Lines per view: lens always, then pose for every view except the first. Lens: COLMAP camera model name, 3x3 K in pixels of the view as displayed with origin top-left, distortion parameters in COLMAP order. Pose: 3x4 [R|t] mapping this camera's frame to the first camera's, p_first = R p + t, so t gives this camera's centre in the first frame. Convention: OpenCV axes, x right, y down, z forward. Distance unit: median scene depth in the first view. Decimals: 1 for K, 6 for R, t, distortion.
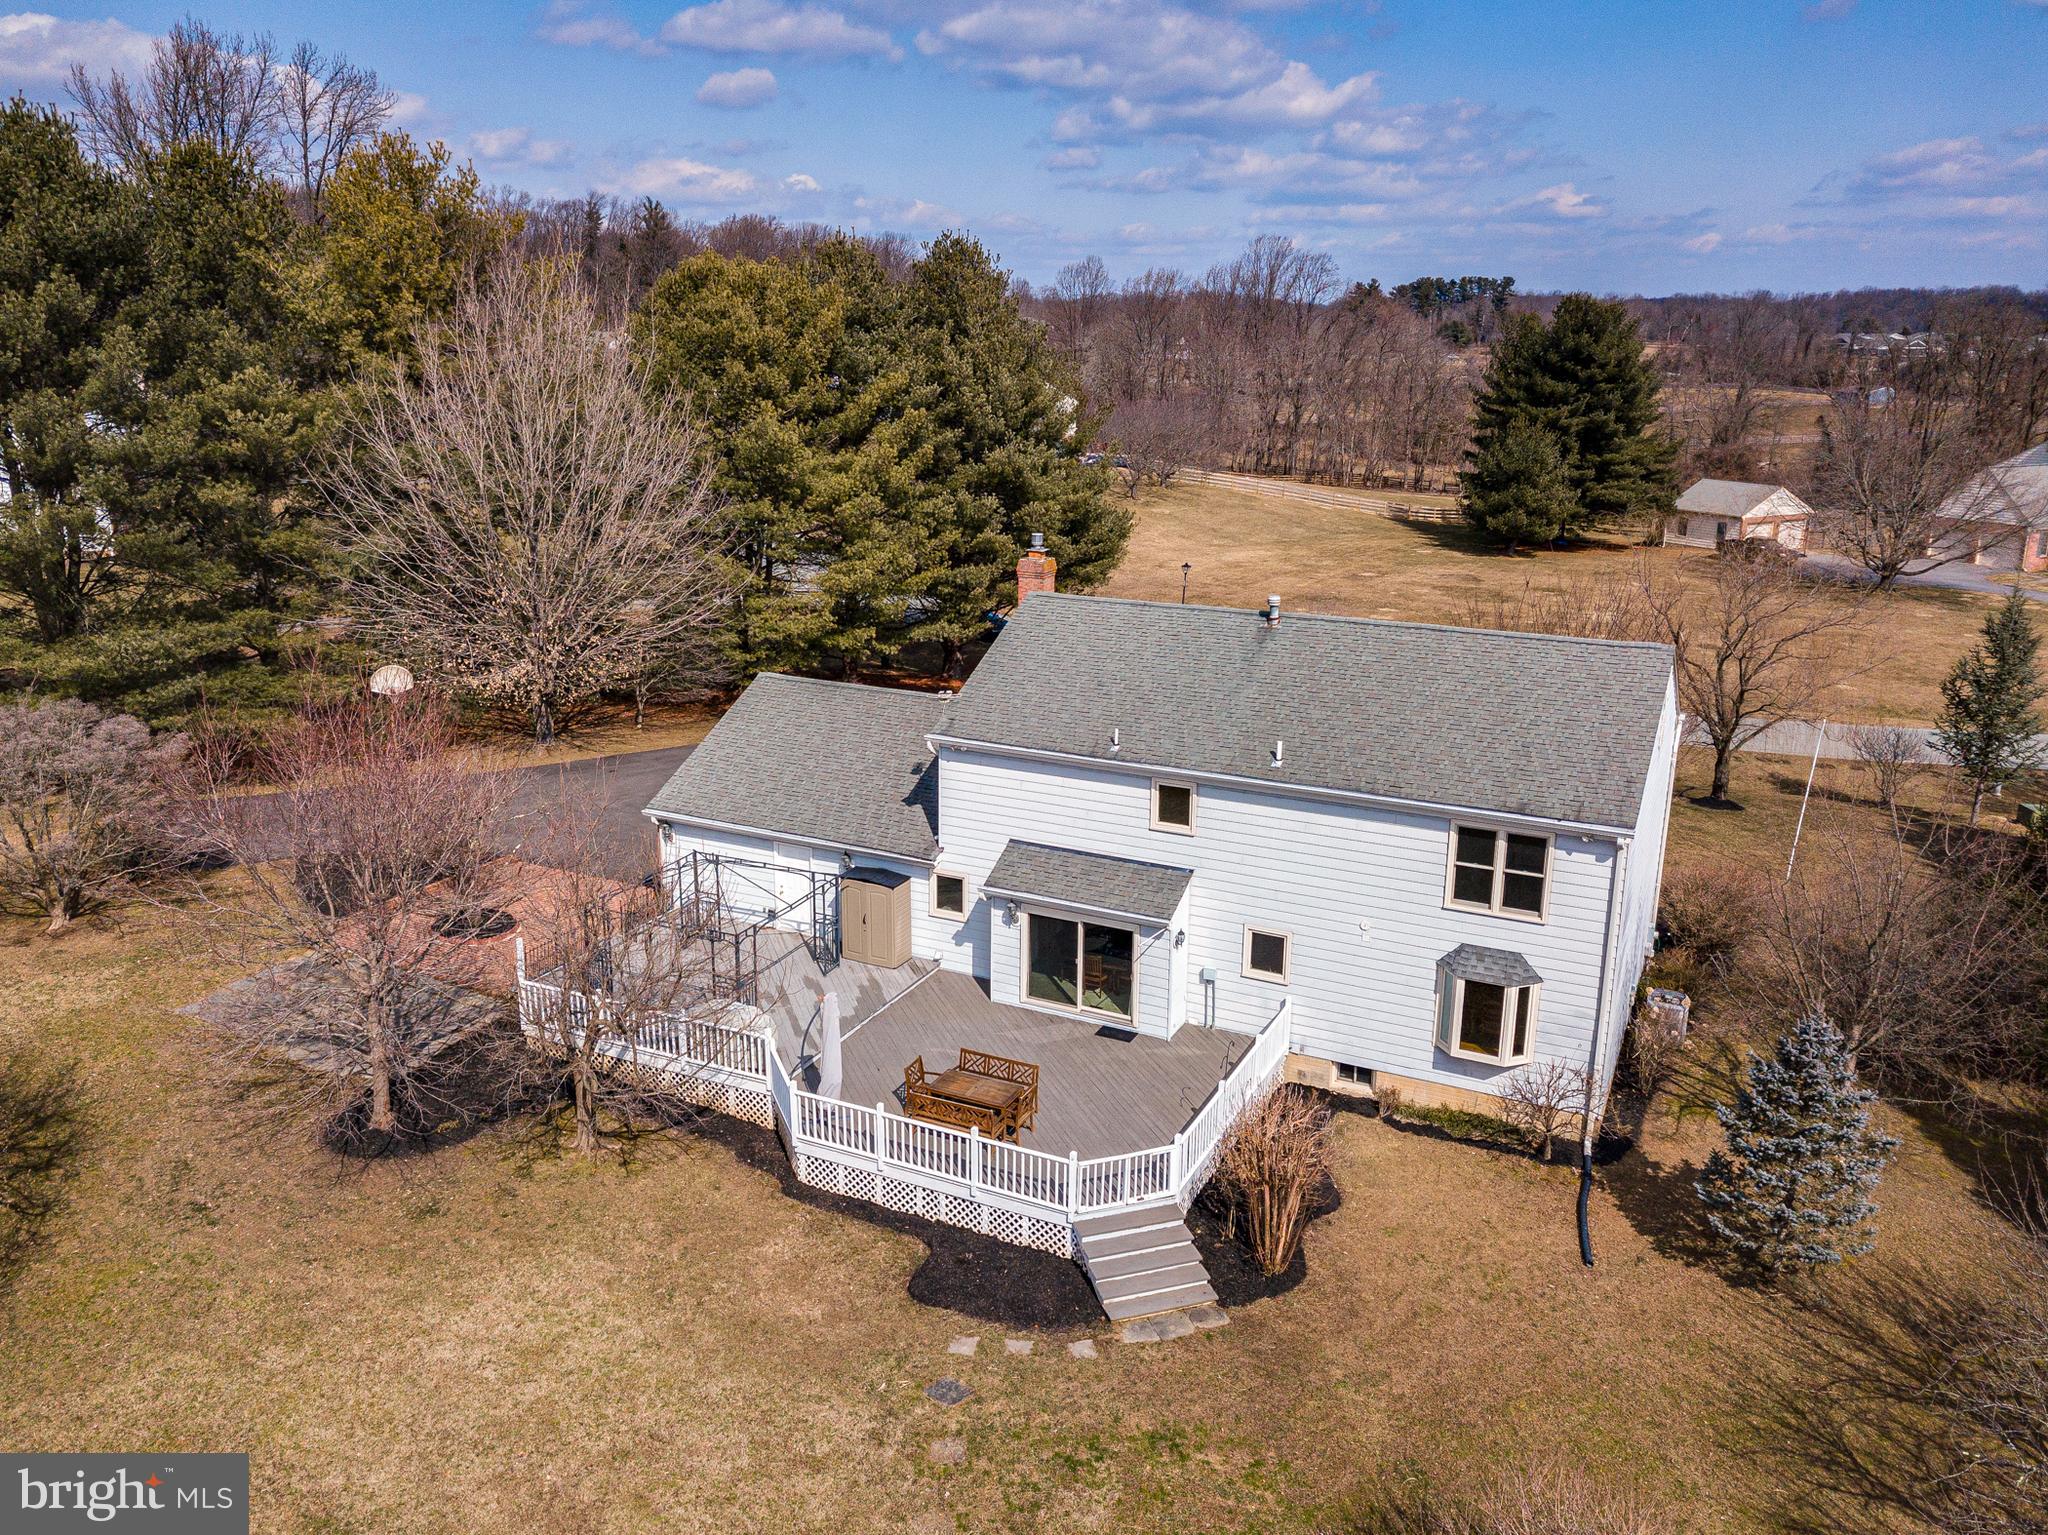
lens RADIAL K [[1572.5, 0, 996.6], [0, 1572.5, 768.7], [0, 0, 1]] dist [0.020070, 0.012145]
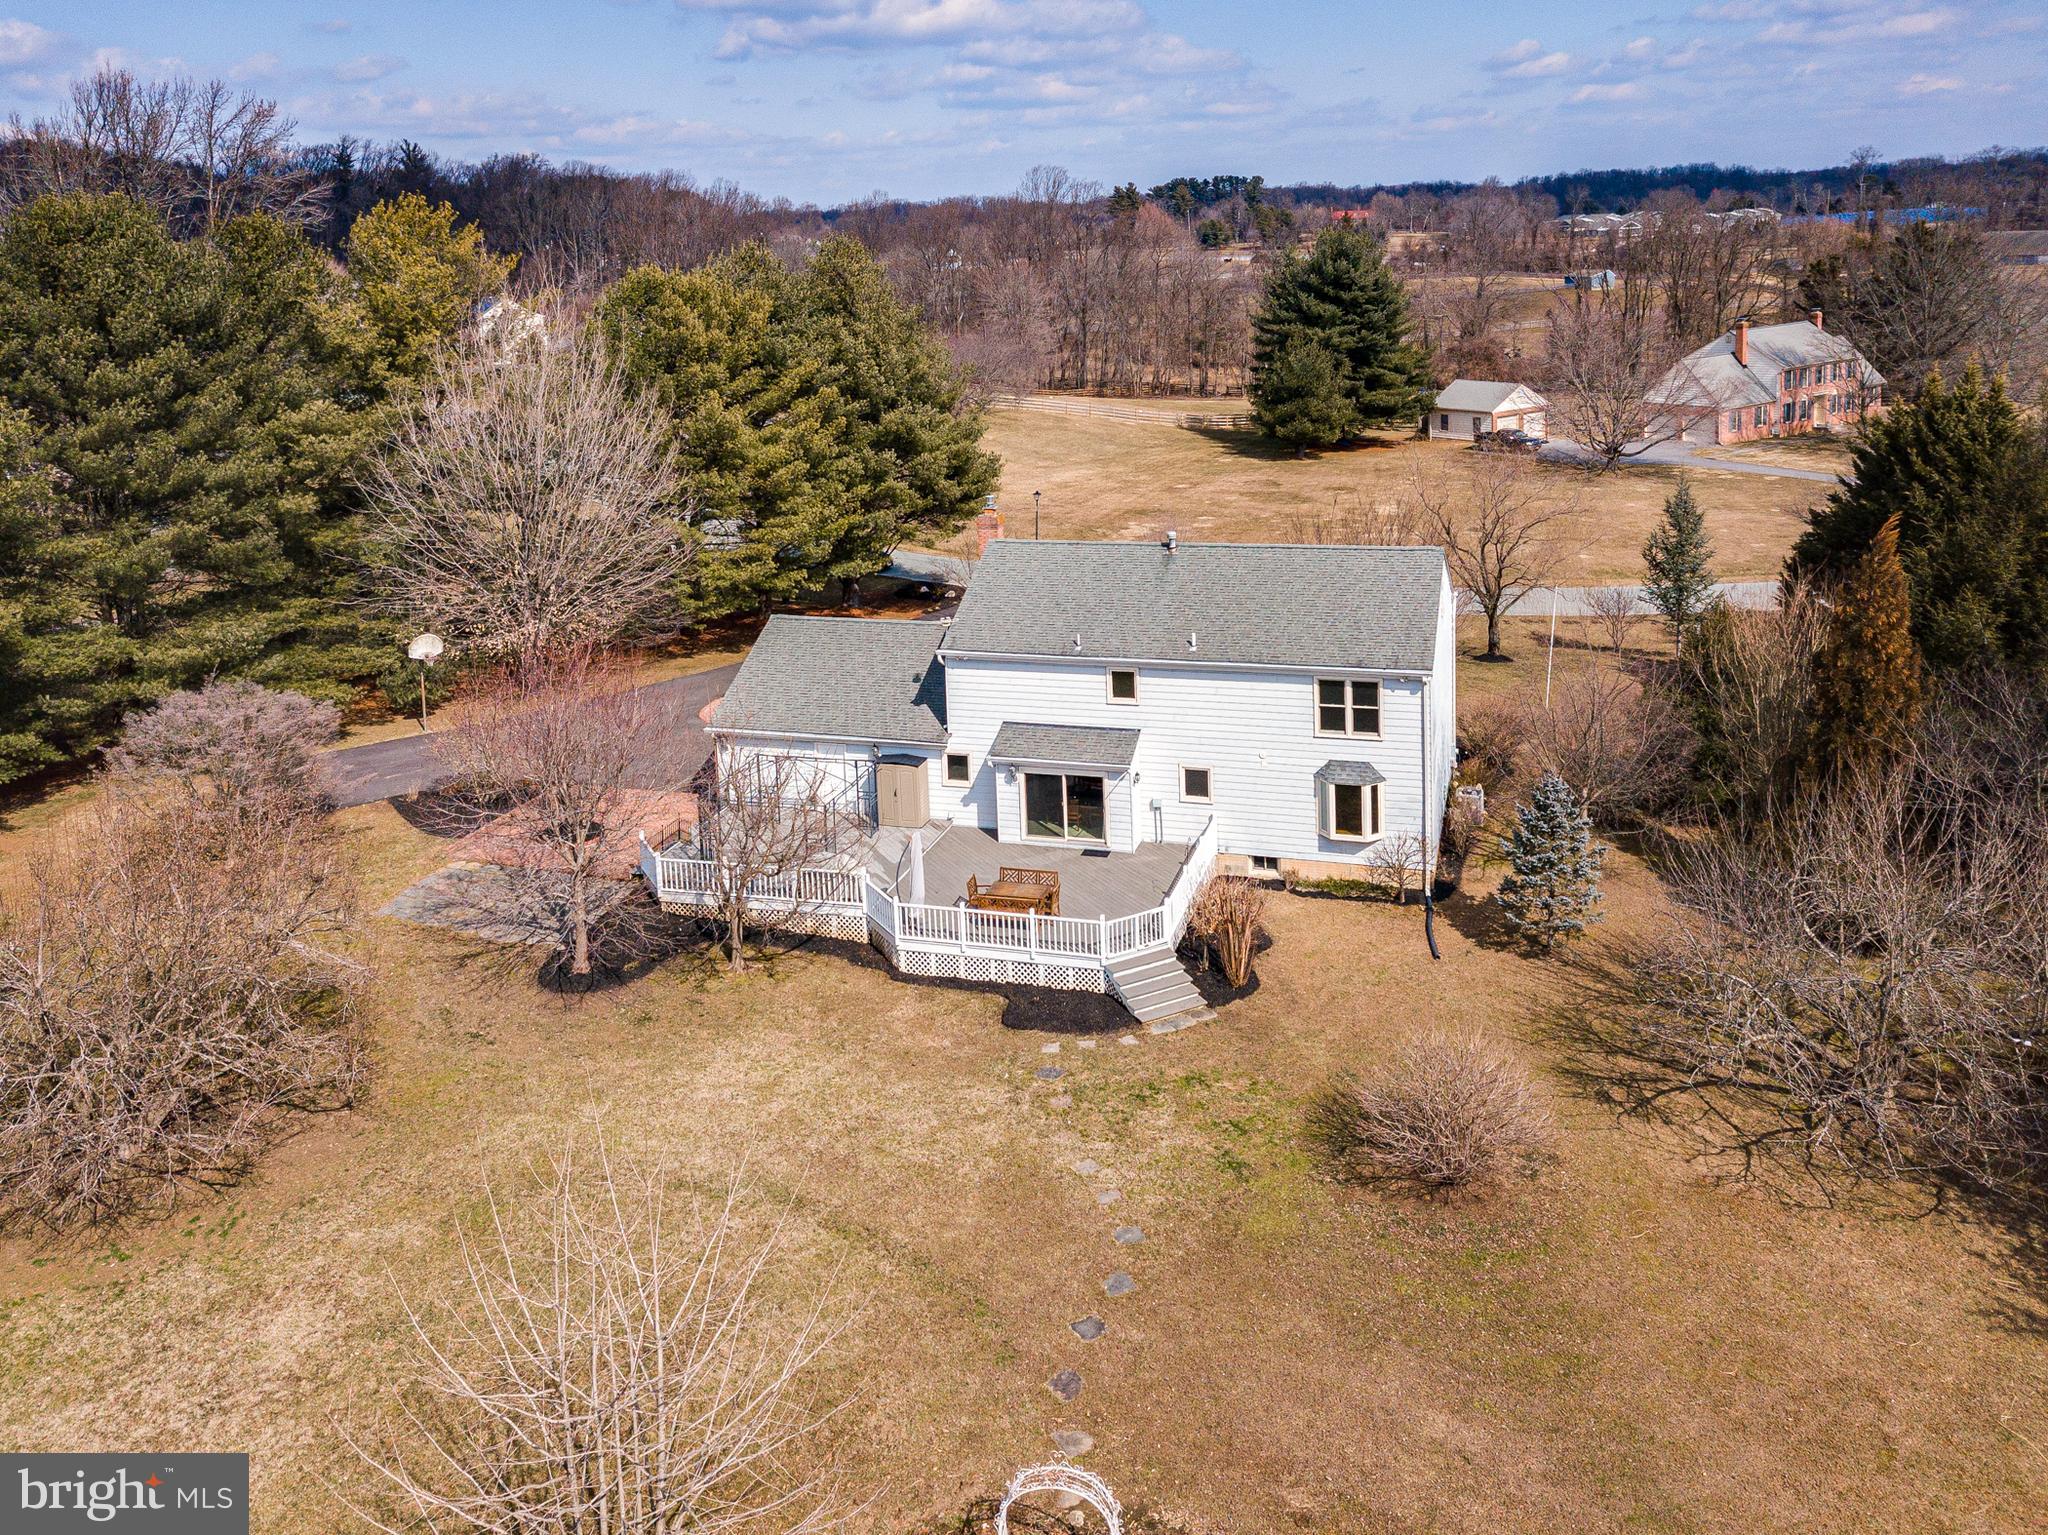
lens RADIAL K [[1658.1, 0, 1030.3], [0, 1658.1, 468.2], [0, 0, 1]] dist [0.023025, -0.008438]
pose [[0.985331, -0.066398, 0.157210, -0.190038], [0.086635, 0.988293, -0.125587, 0.011315], [-0.147031, 0.137364, 0.979547, -0.473936]]
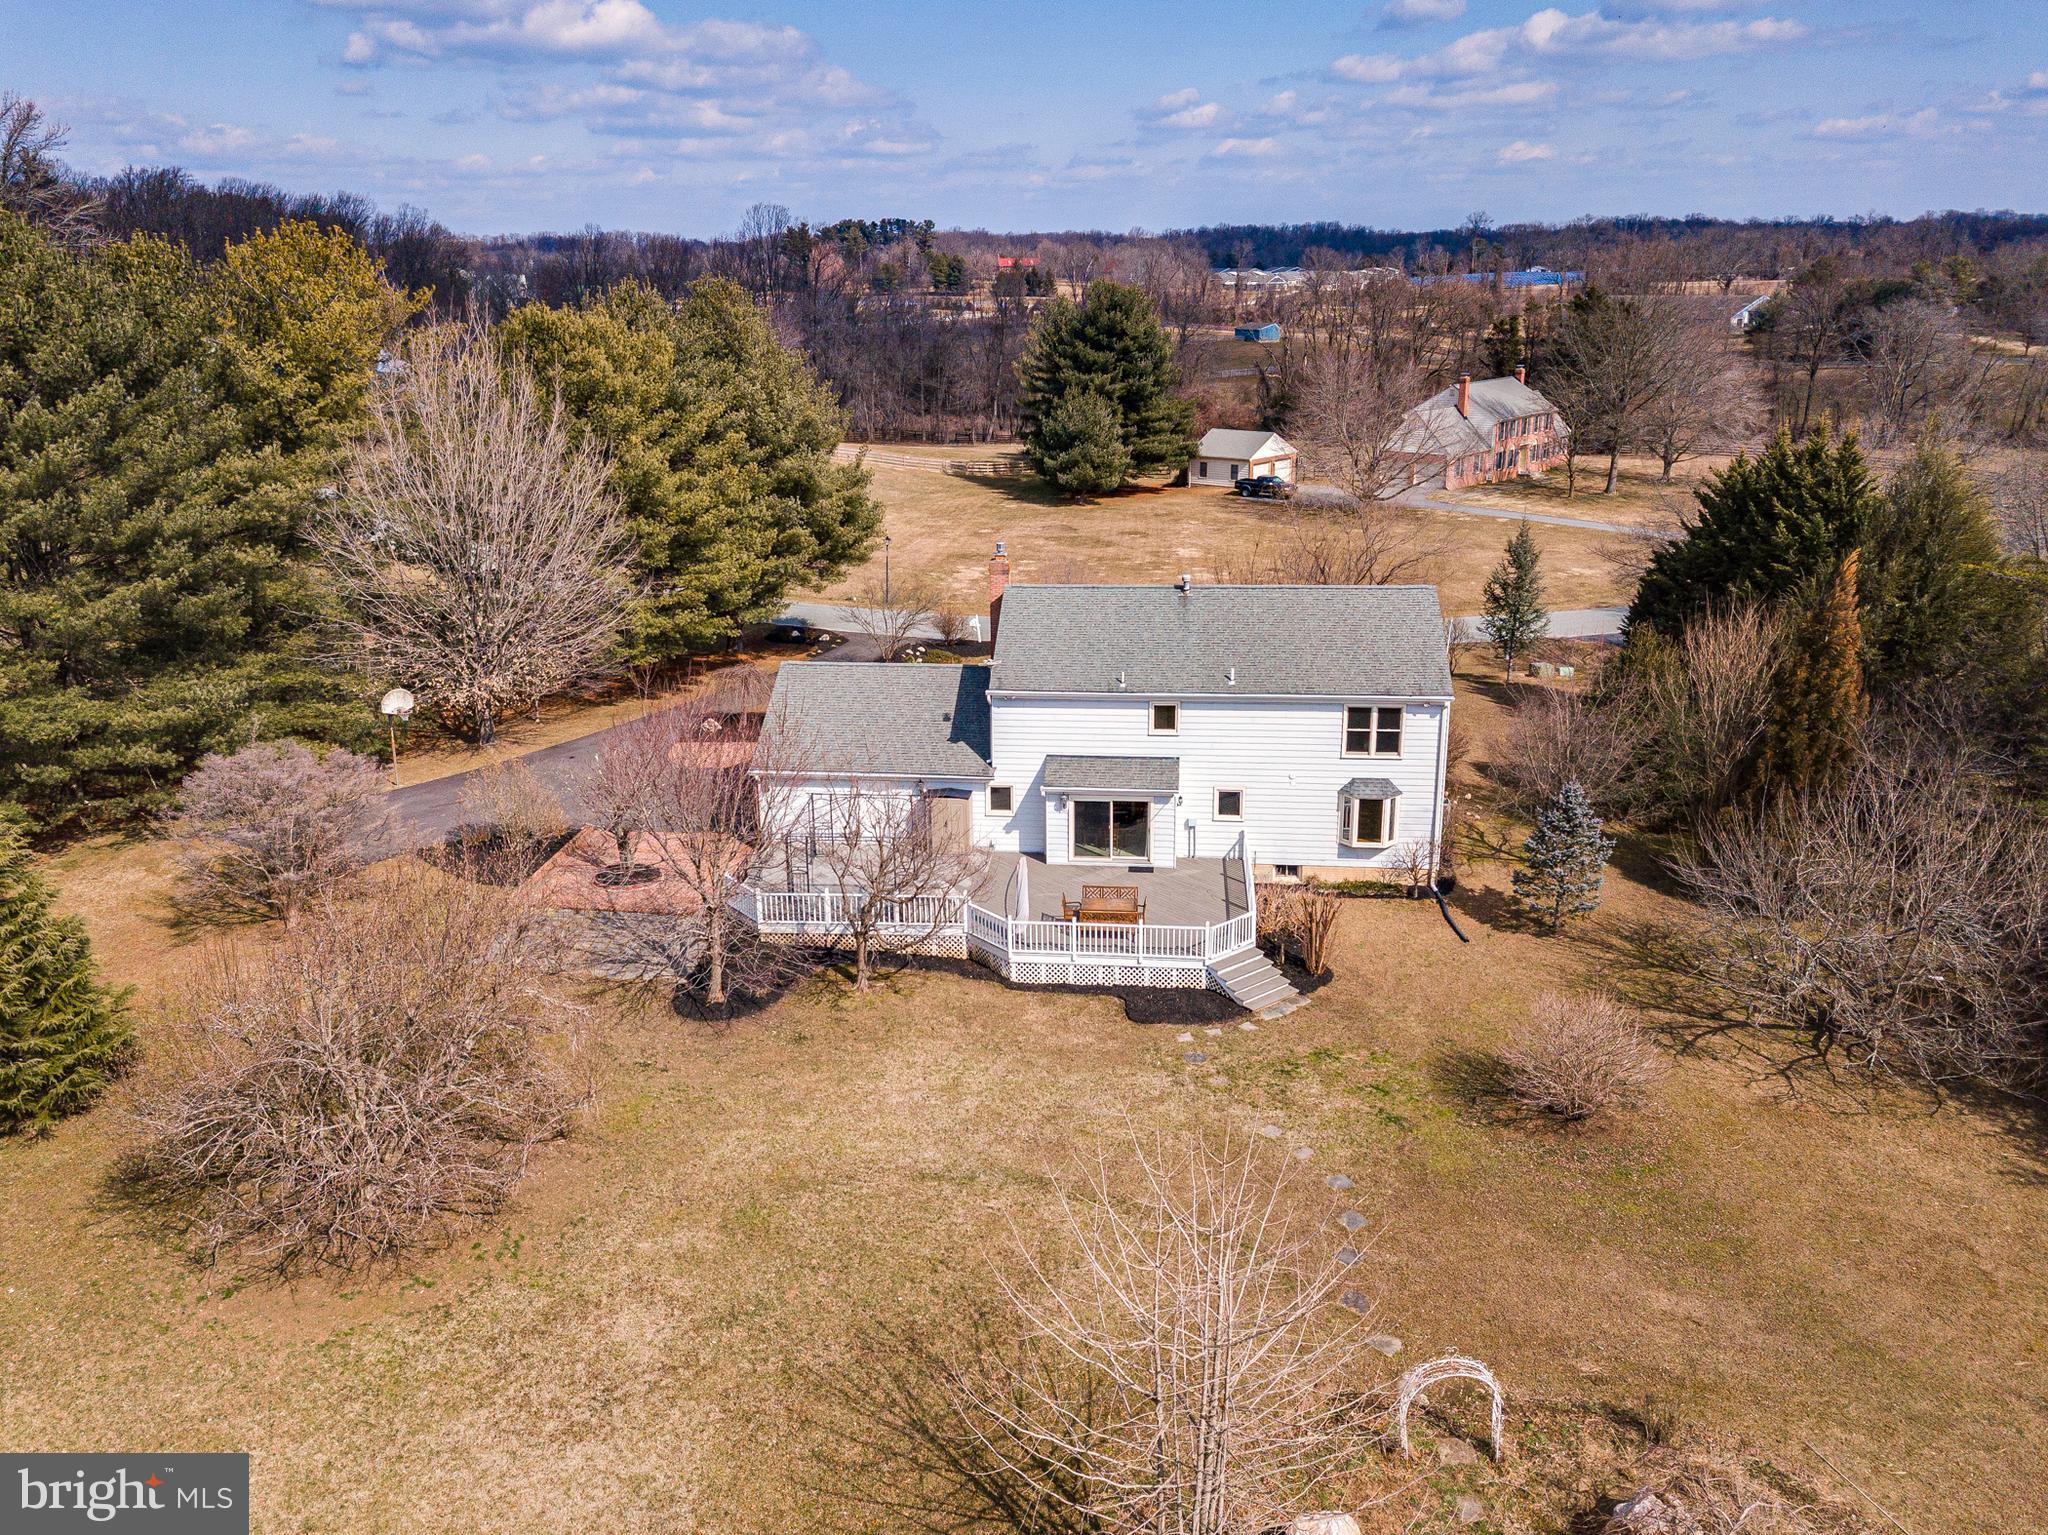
lens RADIAL K [[1582.0, 0, 1024.0], [0, 1582.0, 767.5], [0, 0, 1]] dist [0.028749, -0.002799]
pose [[0.933111, -0.125219, 0.337080, -0.540864], [0.114008, 0.992068, 0.052938, -0.025093], [-0.341036, -0.010968, 0.939986, -0.407296]]
